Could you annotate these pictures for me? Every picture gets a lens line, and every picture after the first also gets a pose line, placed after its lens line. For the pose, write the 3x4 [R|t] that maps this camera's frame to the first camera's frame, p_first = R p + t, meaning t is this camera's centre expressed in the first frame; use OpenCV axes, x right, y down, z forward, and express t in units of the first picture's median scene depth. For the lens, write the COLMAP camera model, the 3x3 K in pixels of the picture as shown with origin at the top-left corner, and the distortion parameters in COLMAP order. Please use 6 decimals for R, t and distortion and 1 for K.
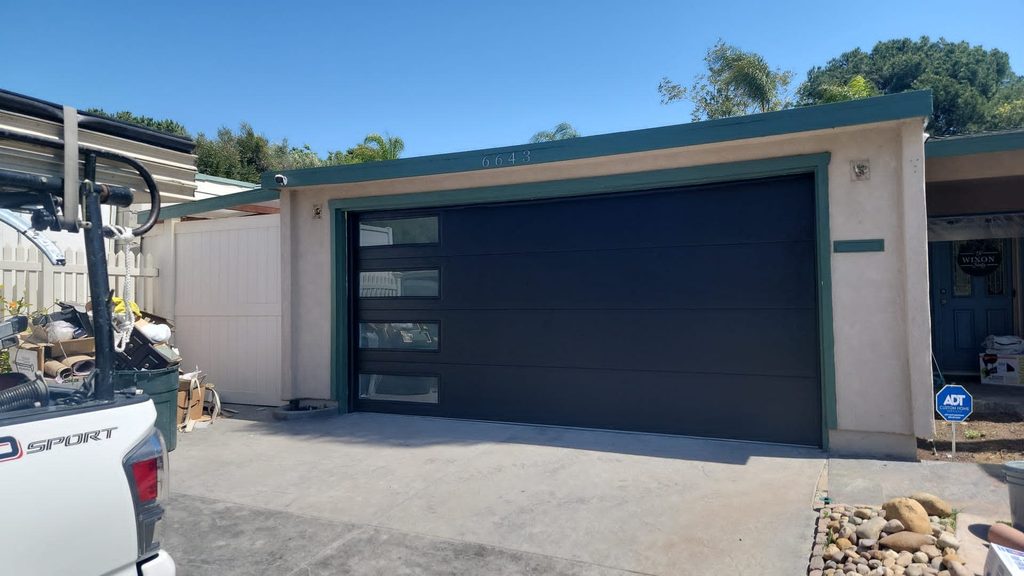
lens RADIAL K [[669.9, 0, 510.7], [0, 669.9, 285.7], [0, 0, 1]] dist [0.012283, 0.002284]
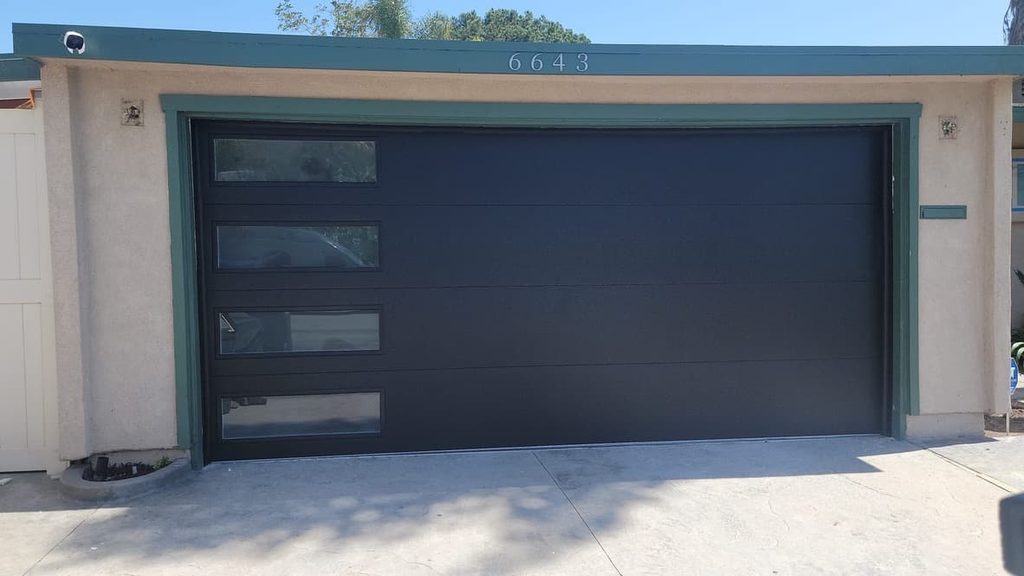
lens RADIAL K [[708.1, 0, 512.6], [0, 708.1, 289.3], [0, 0, 1]] dist [0.025518, -0.001914]
pose [[0.849753, -0.025565, 0.526561, -0.340896], [-0.011156, 0.997728, 0.066445, -0.009049], [-0.527063, -0.062336, 0.847537, 0.338358]]
